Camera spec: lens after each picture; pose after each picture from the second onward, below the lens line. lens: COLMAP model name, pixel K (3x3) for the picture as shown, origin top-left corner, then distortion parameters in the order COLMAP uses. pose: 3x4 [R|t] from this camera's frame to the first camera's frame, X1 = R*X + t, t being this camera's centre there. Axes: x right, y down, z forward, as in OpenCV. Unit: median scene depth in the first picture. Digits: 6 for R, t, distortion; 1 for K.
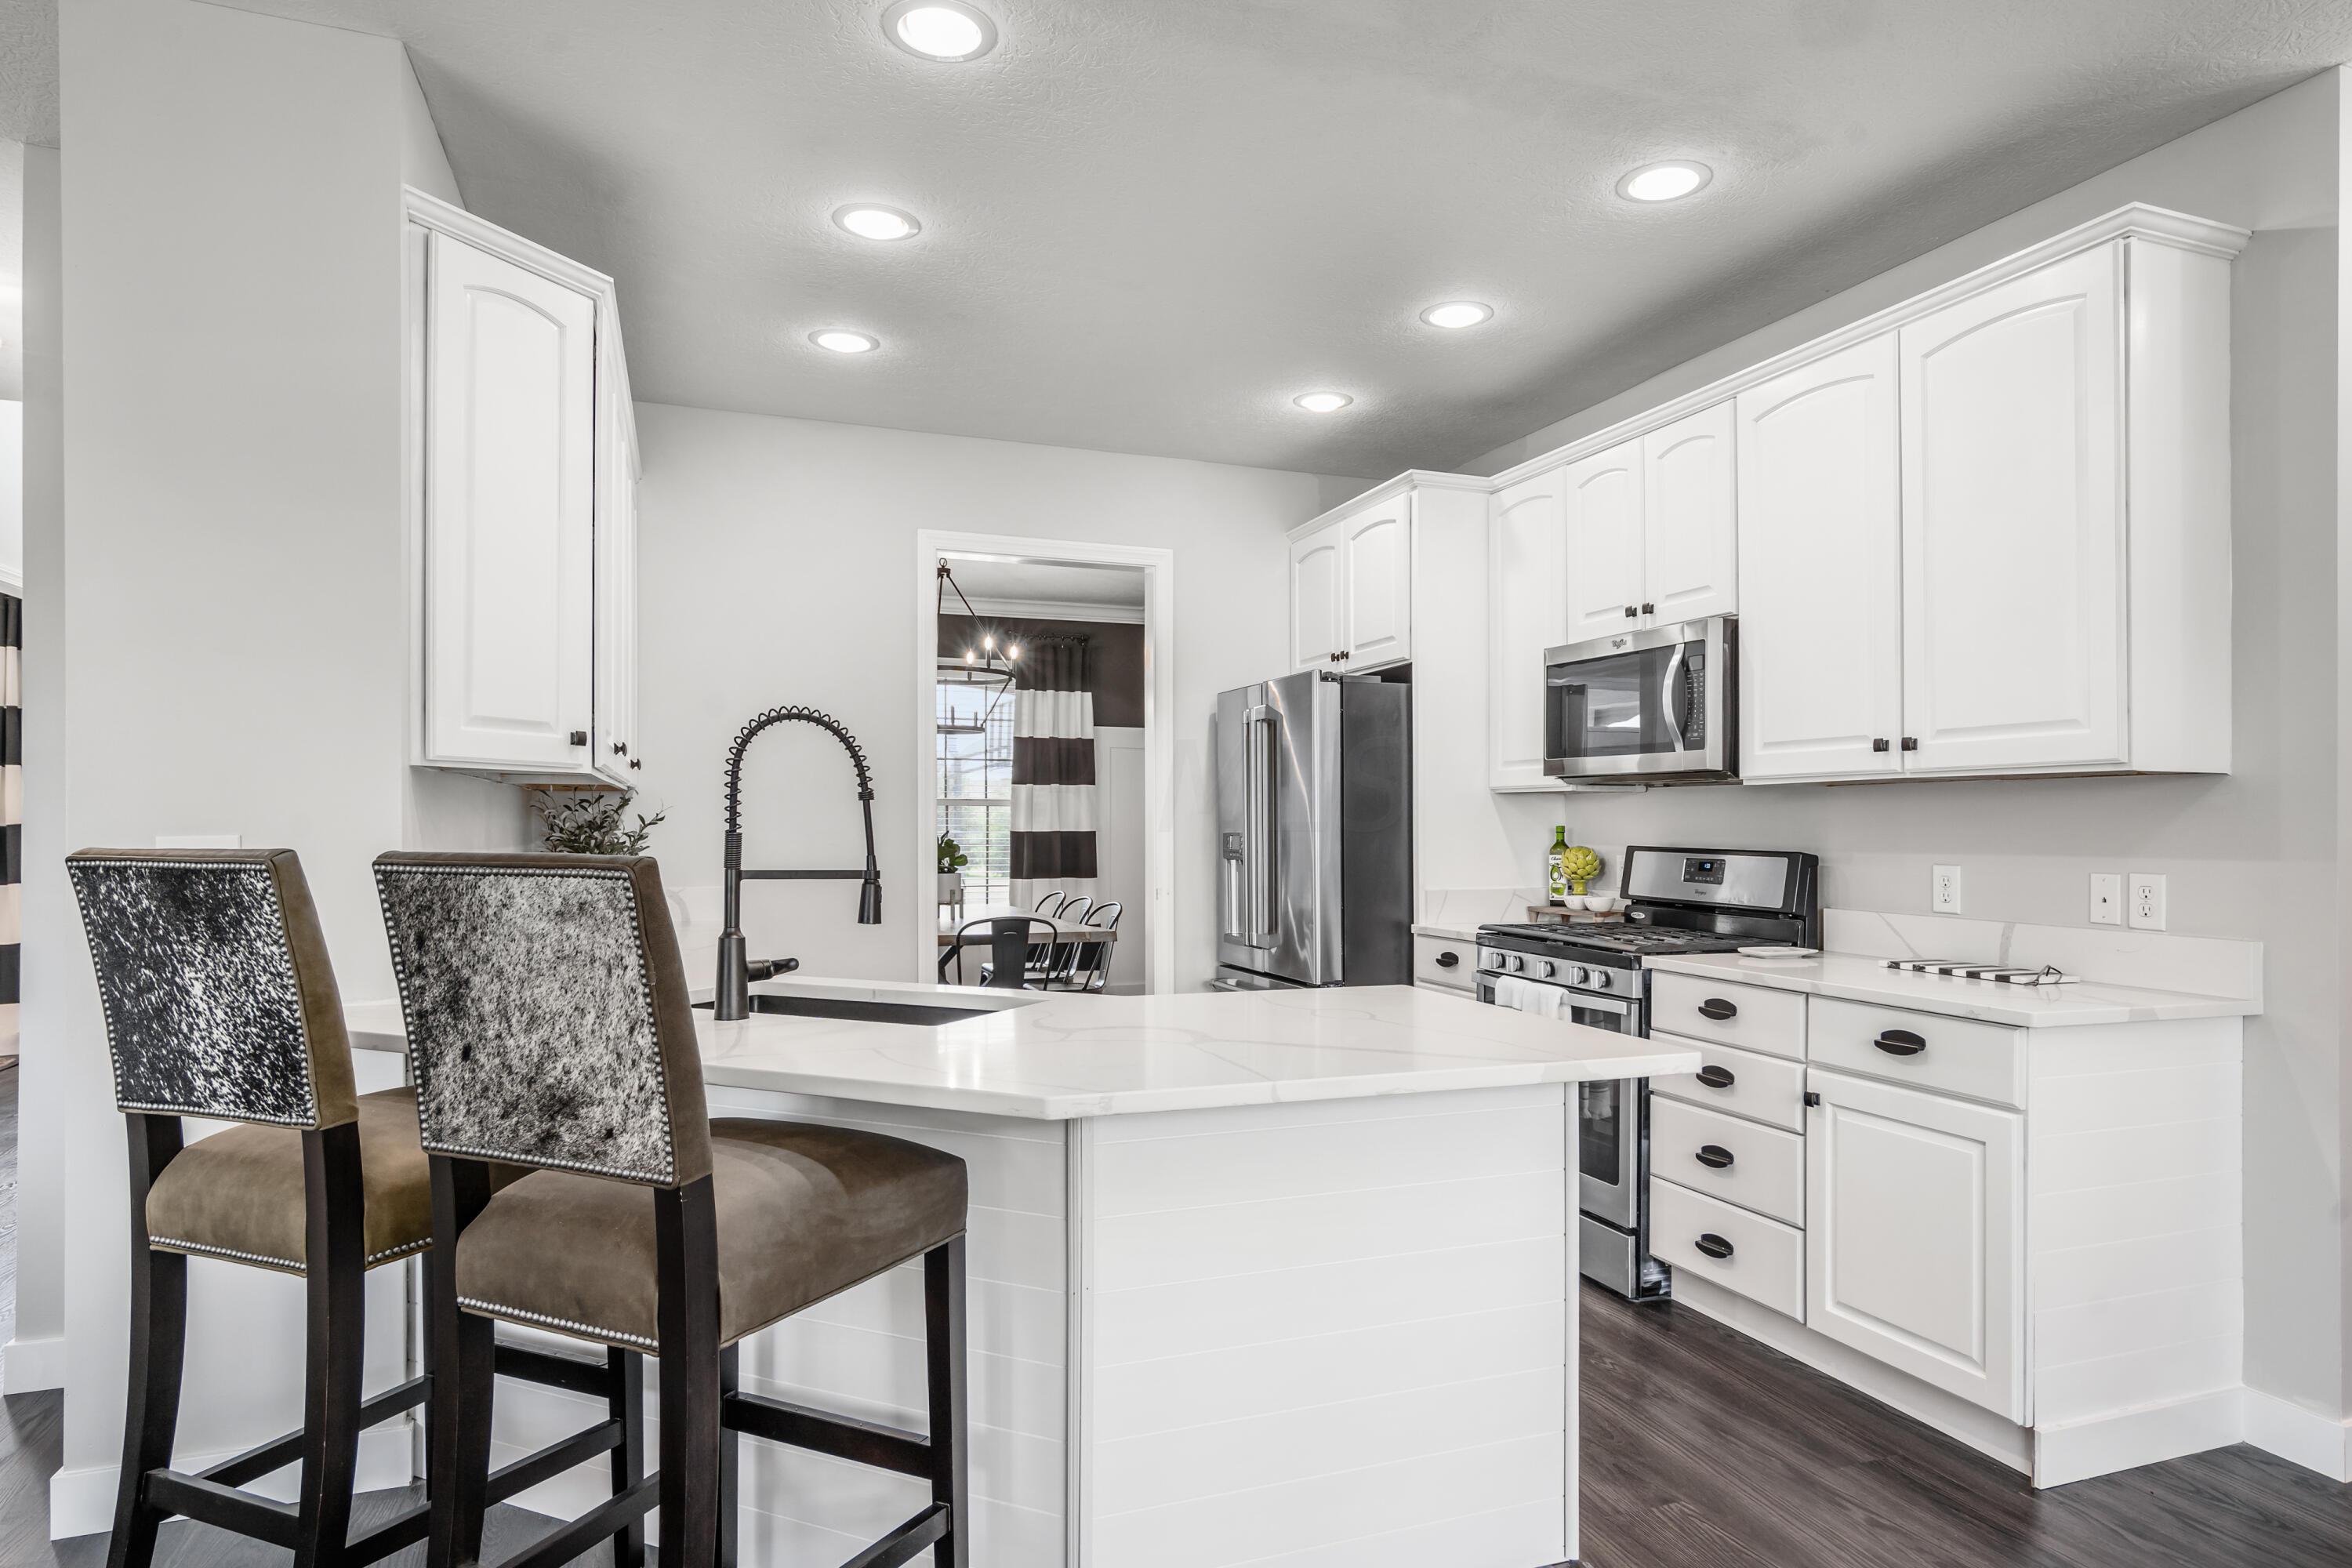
lens RADIAL K [[1321.3, 0, 1223.3], [0, 1321.3, 814.2], [0, 0, 1]] dist [-0.001407, -0.000848]
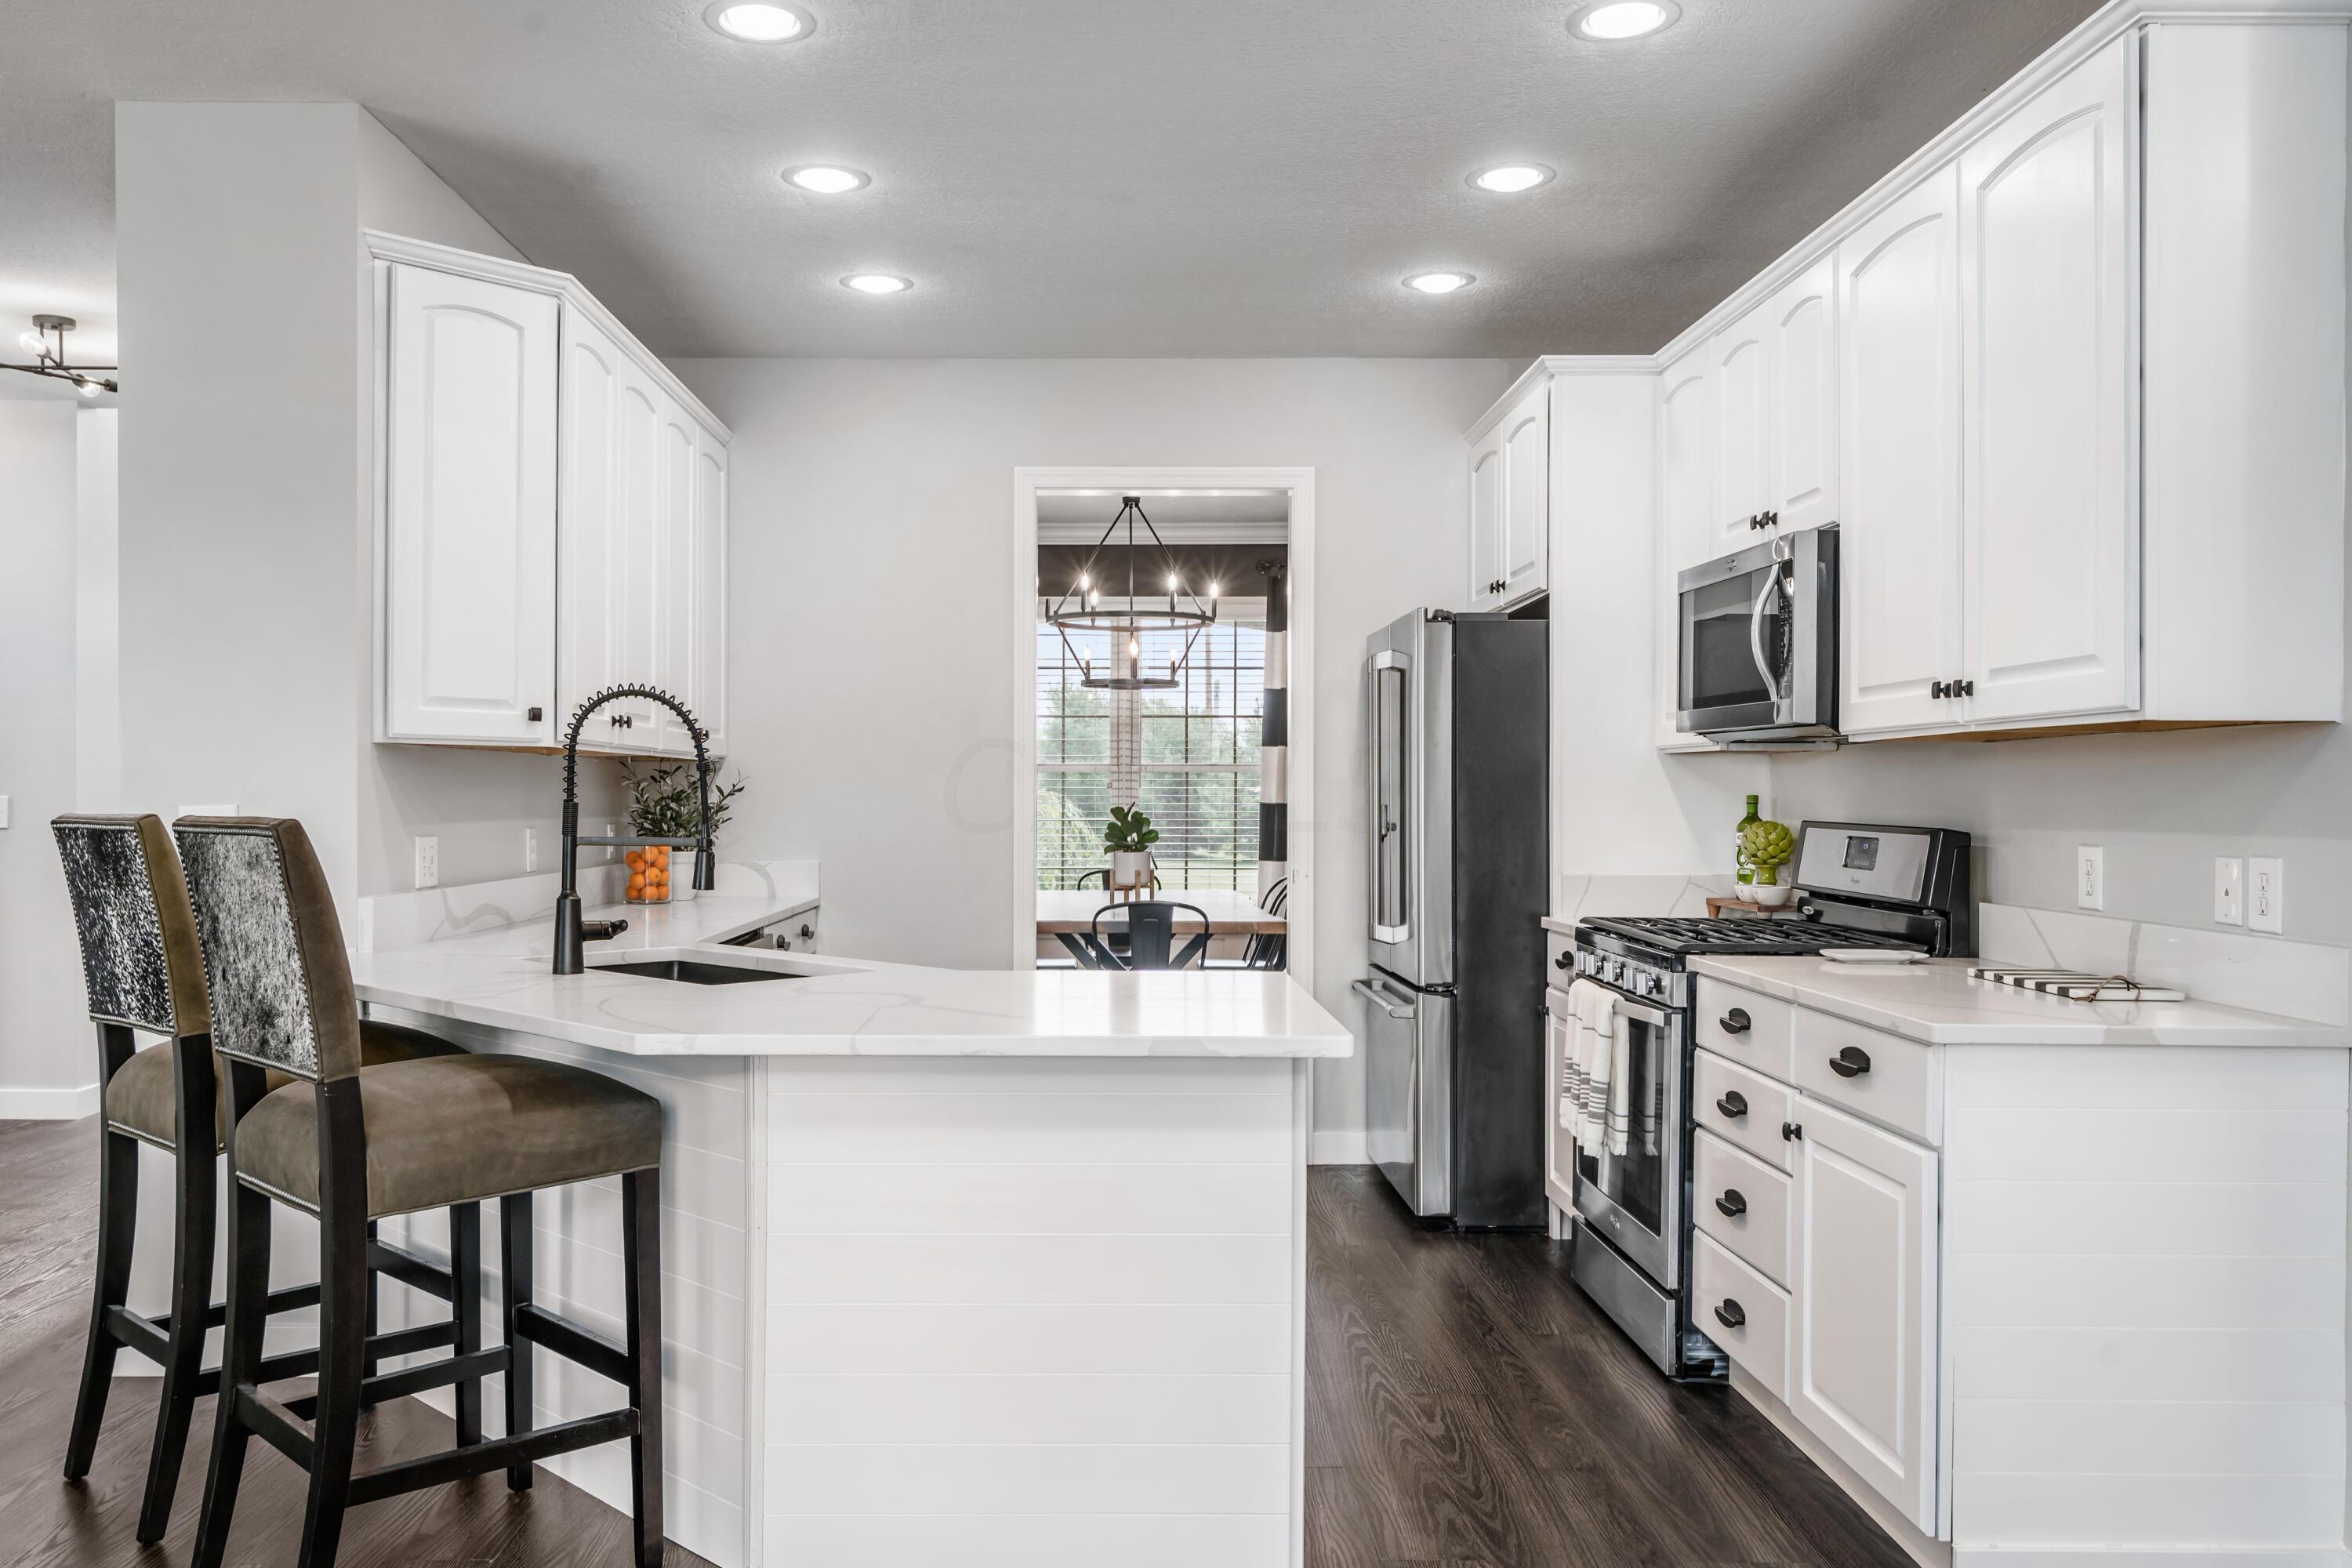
lens RADIAL K [[1766.1, 0, 1176.0], [0, 1766.1, 784.0], [0, 0, 1]] dist [0.002219, -0.001541]
pose [[0.934960, -0.004293, -0.354727, 0.440152], [0.004730, 0.999989, 0.000363, 0.000672], [0.354722, -0.002017, 0.934970, -0.131067]]
